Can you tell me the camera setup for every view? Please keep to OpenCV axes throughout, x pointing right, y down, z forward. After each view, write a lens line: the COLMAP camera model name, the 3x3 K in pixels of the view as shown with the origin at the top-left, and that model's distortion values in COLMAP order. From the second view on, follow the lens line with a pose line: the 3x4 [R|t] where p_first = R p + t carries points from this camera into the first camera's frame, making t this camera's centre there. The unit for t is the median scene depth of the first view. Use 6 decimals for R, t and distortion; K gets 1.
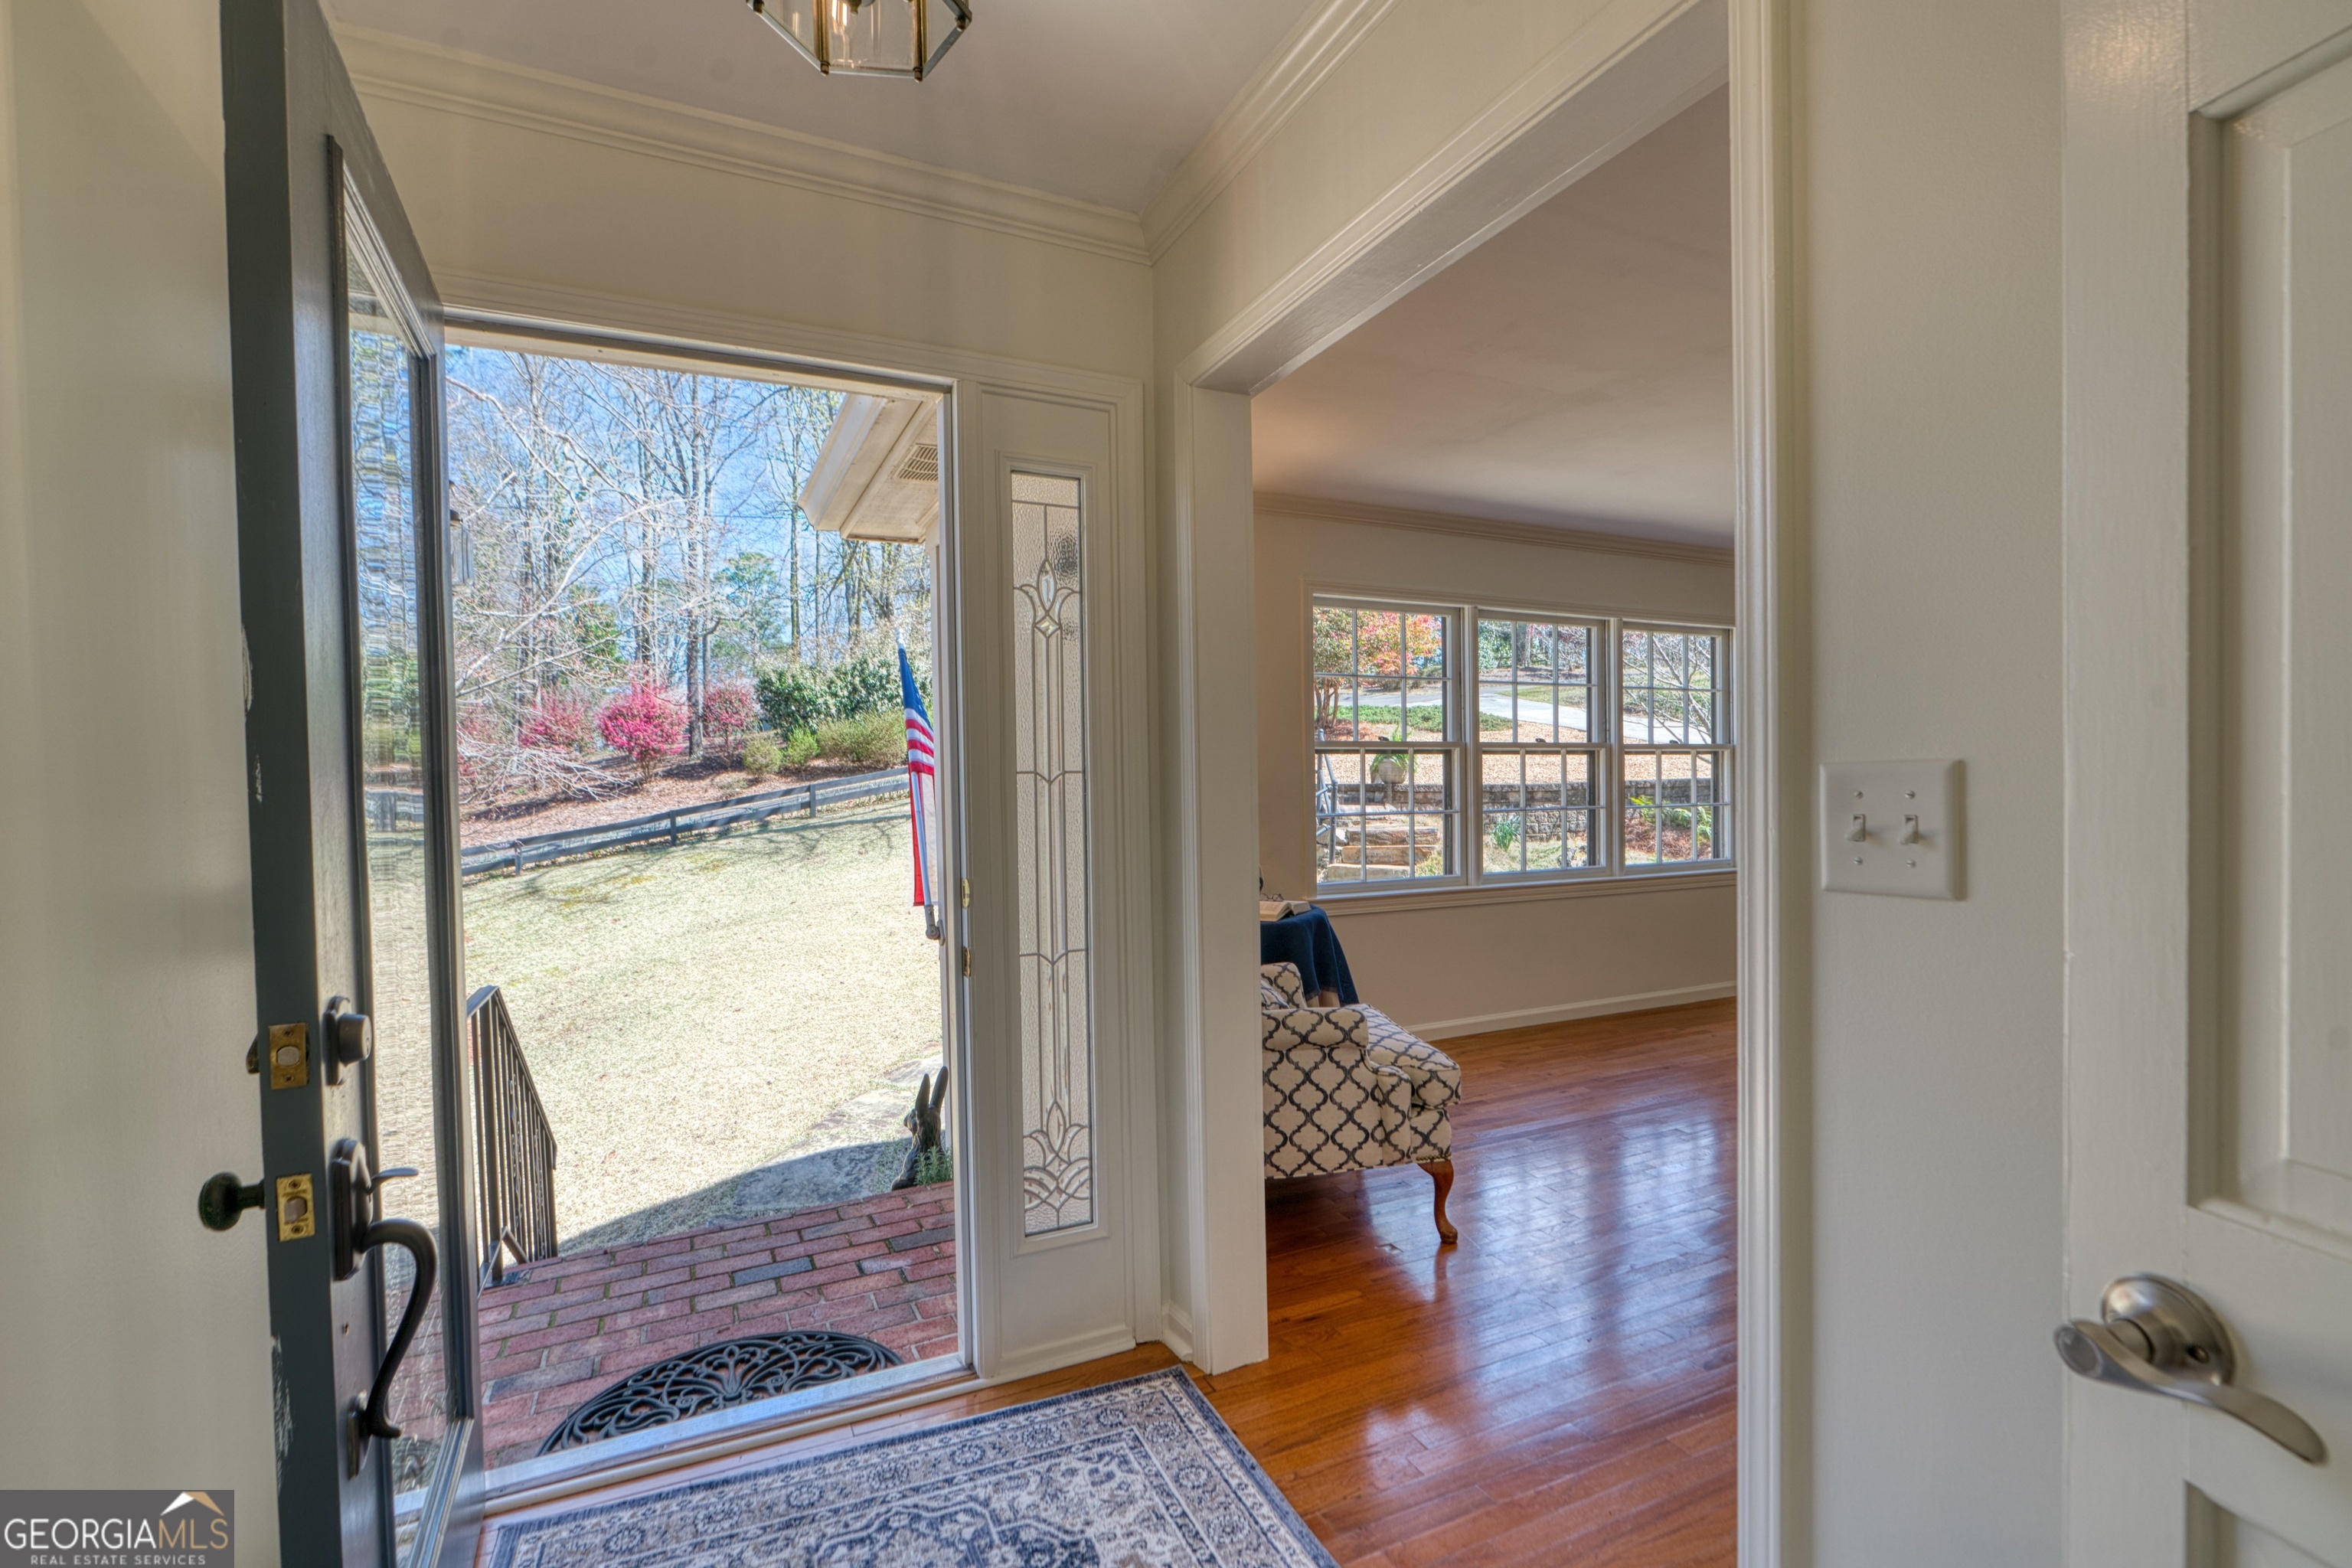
lens RADIAL K [[1080.1, 0, 1183.4], [0, 1080.1, 792.0], [0, 0, 1]] dist [-0.003740, 0.001839]
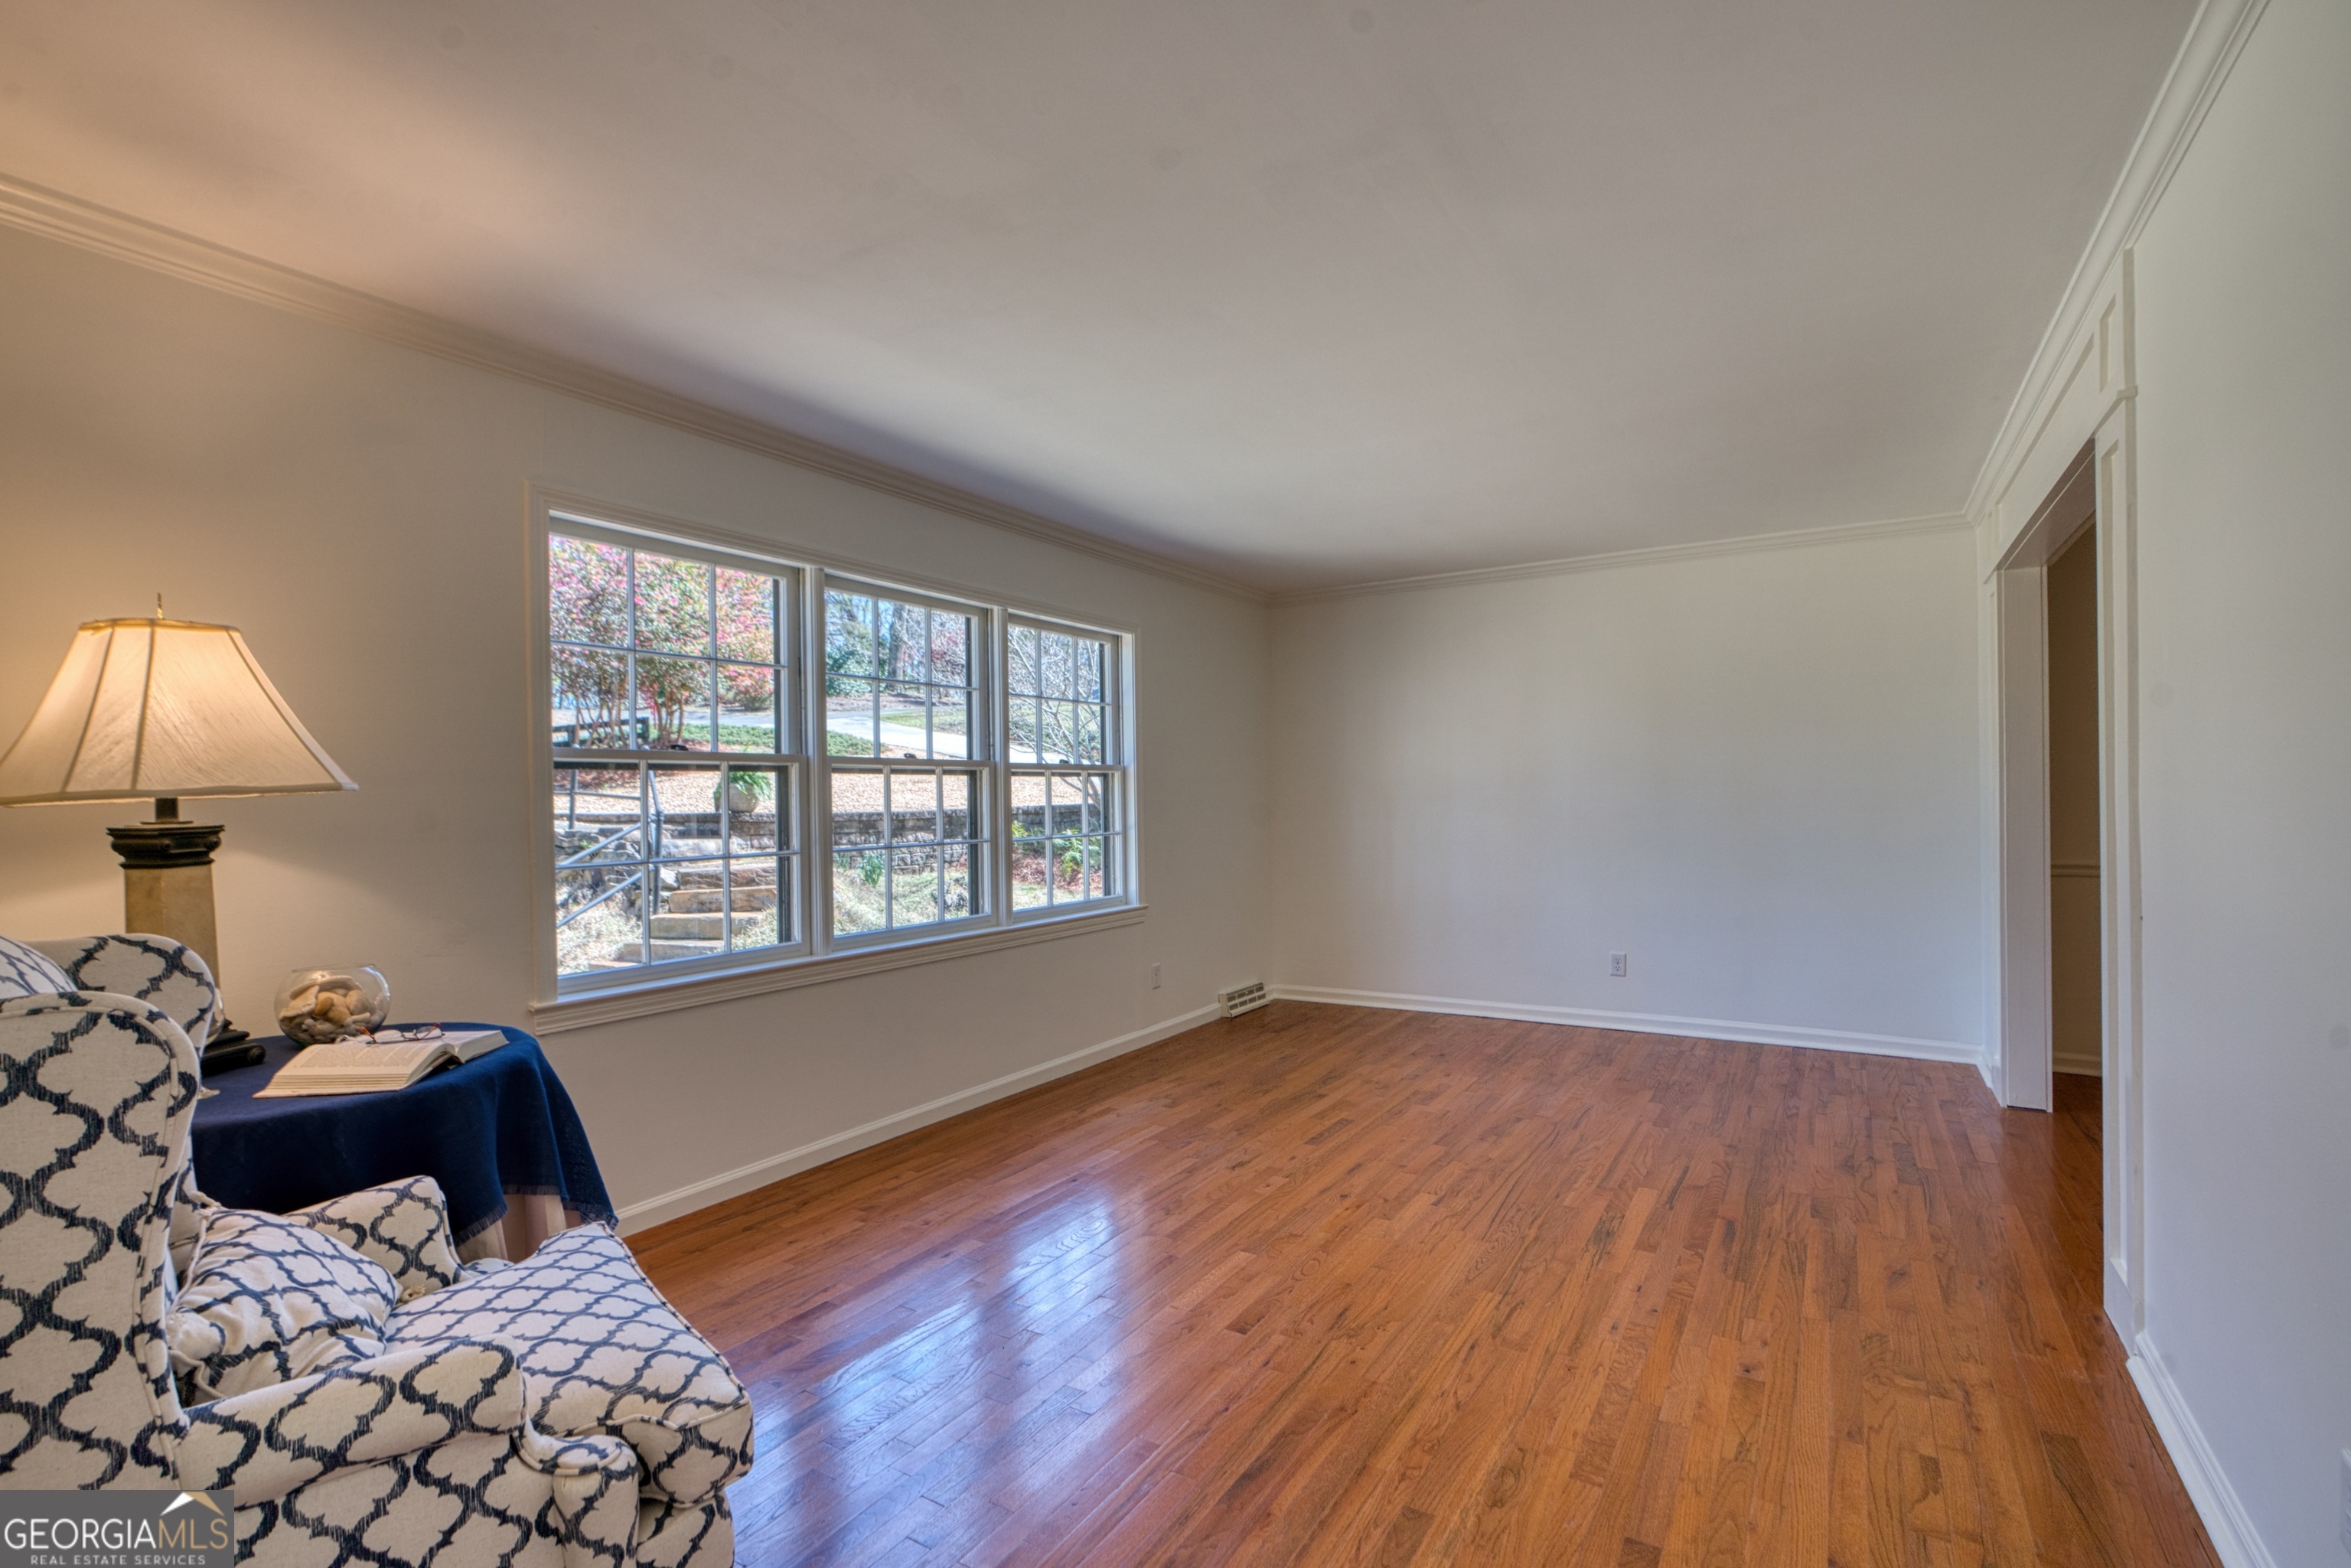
lens RADIAL K [[1079.6, 0, 1182.9], [0, 1079.6, 792.0], [0, 0, 1]] dist [-0.003740, 0.001839]
pose [[0.844780, -0.000566, 0.535113, 0.088406], [0.013870, 0.999687, -0.020840, -0.003665], [-0.534933, 0.025027, 0.844523, 0.262734]]
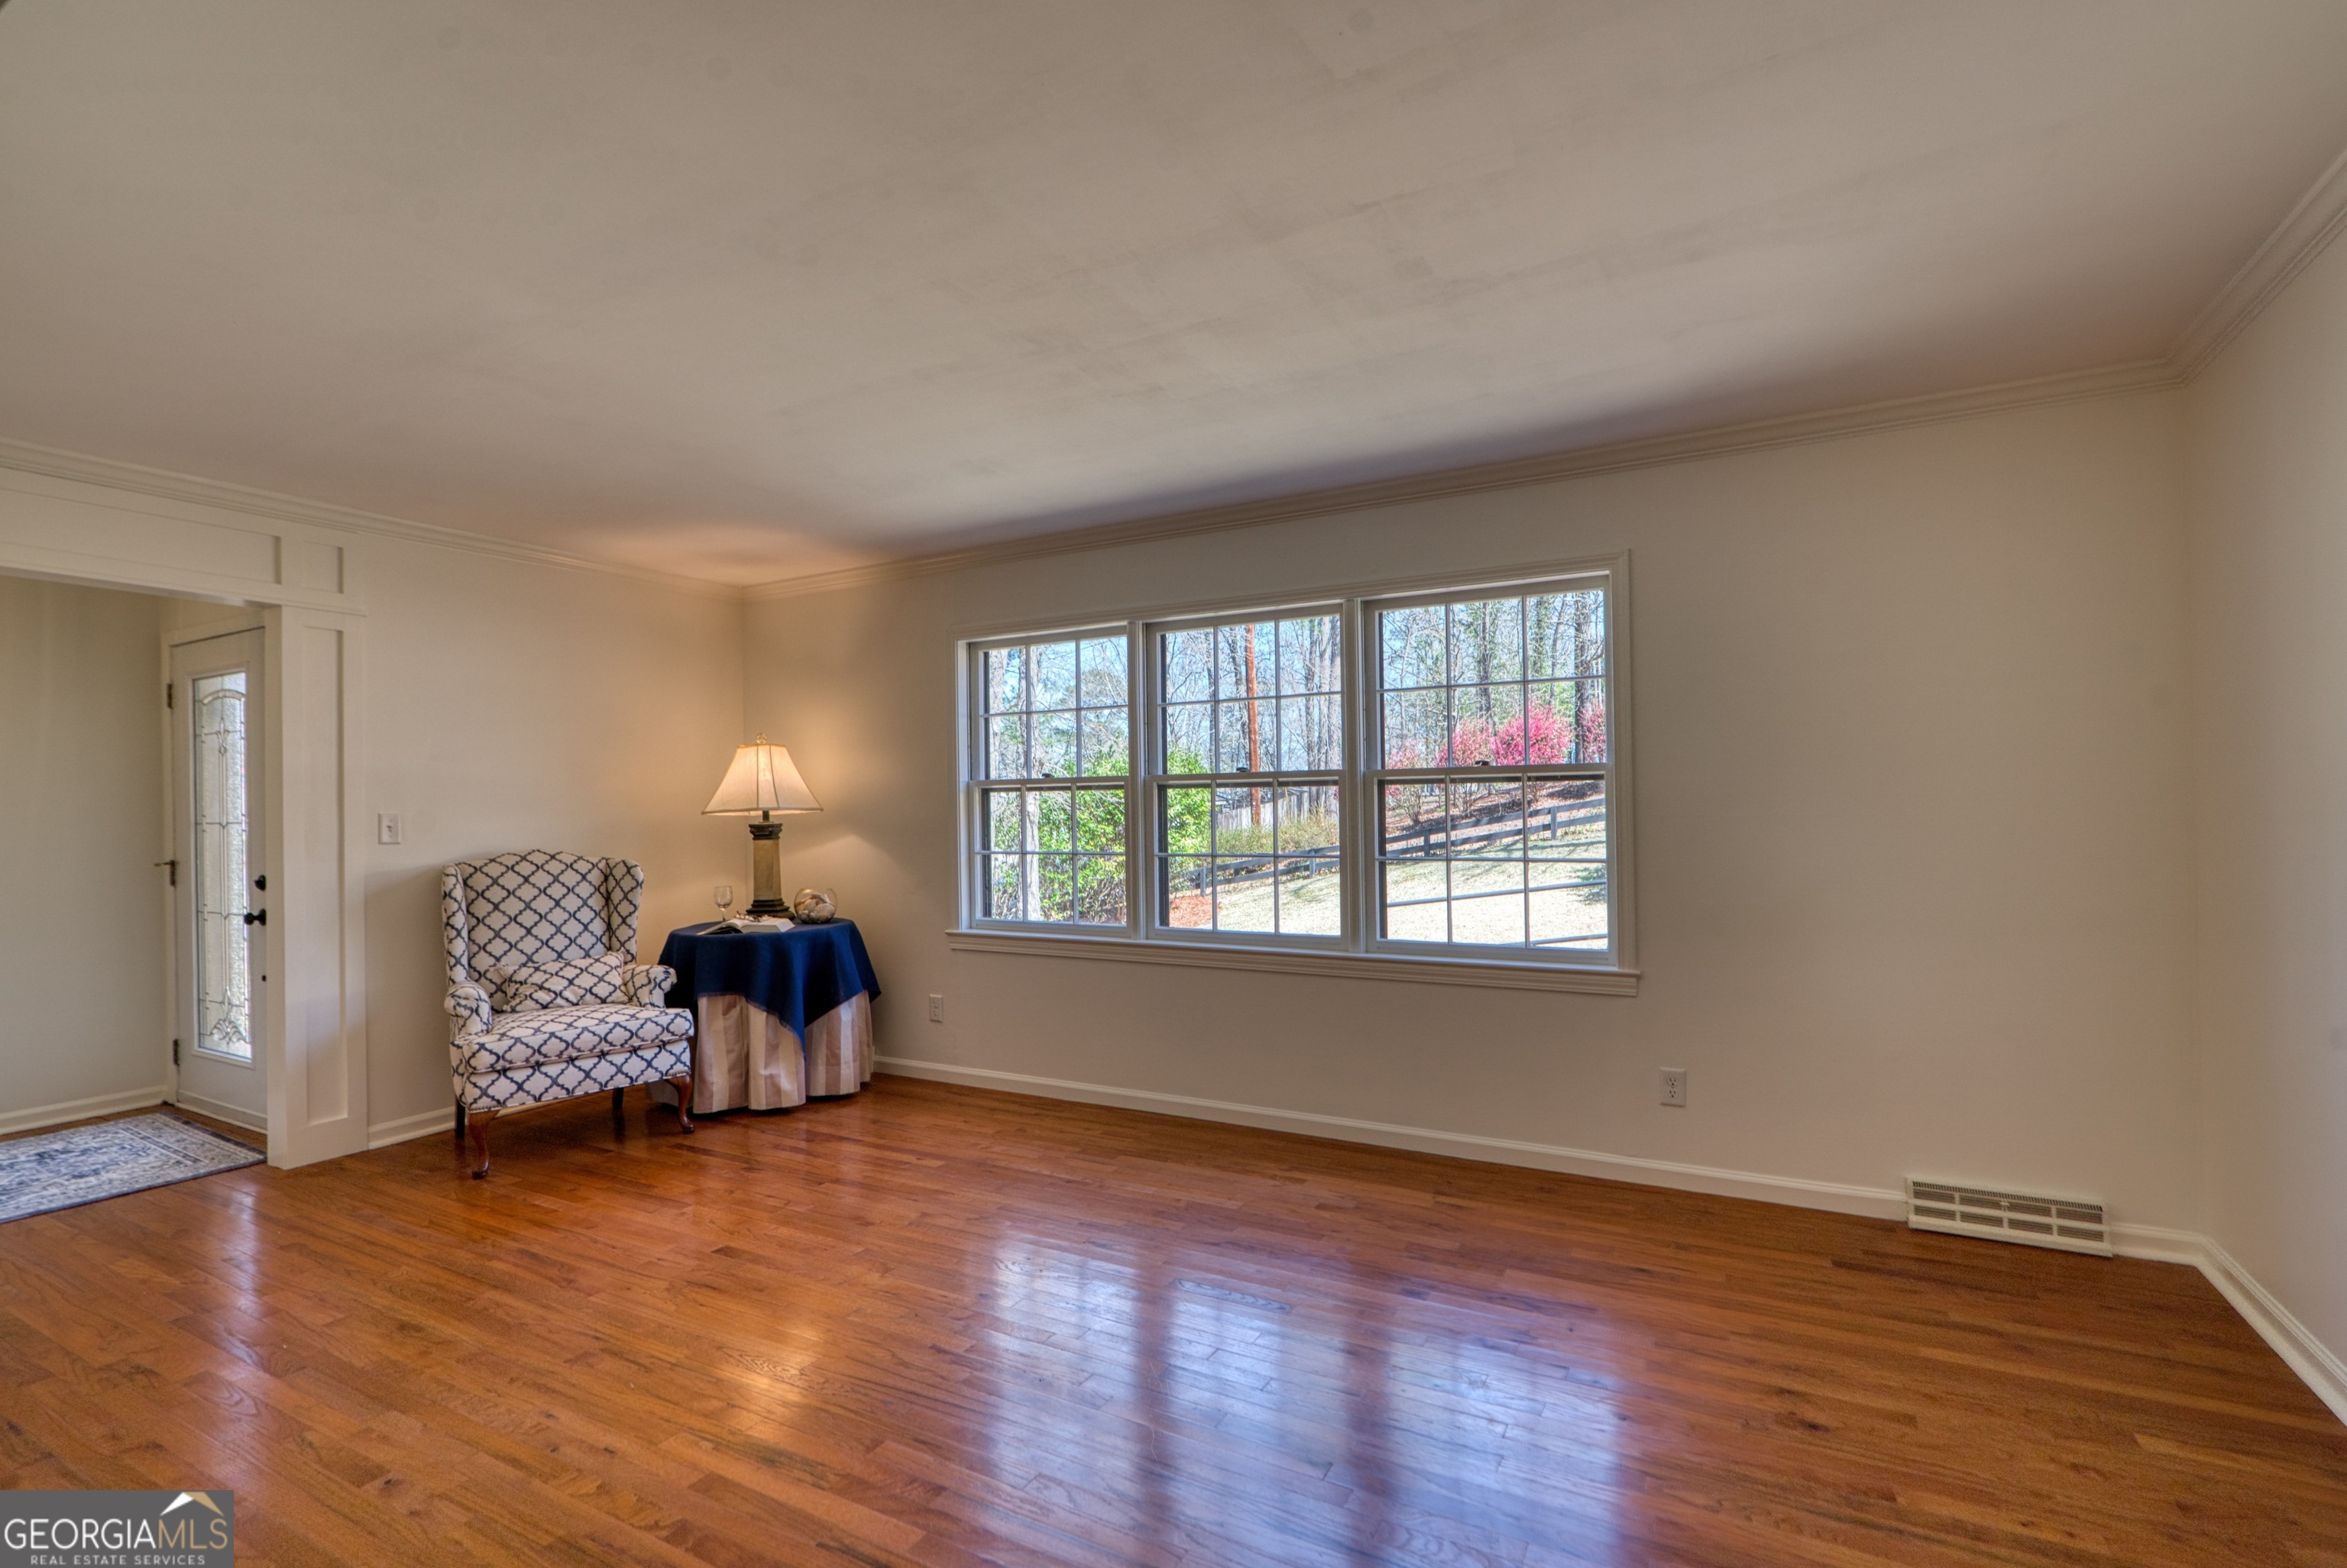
lens RADIAL K [[1084.0, 0, 1179.4], [0, 1084.0, 802.5], [0, 0, 1]] dist [-0.005792, 0.001153]
pose [[0.569261, -0.004047, -0.822147, 1.014392], [-0.006281, 0.999937, -0.009272, -0.016137], [0.822133, 0.010442, 0.569200, 0.531802]]
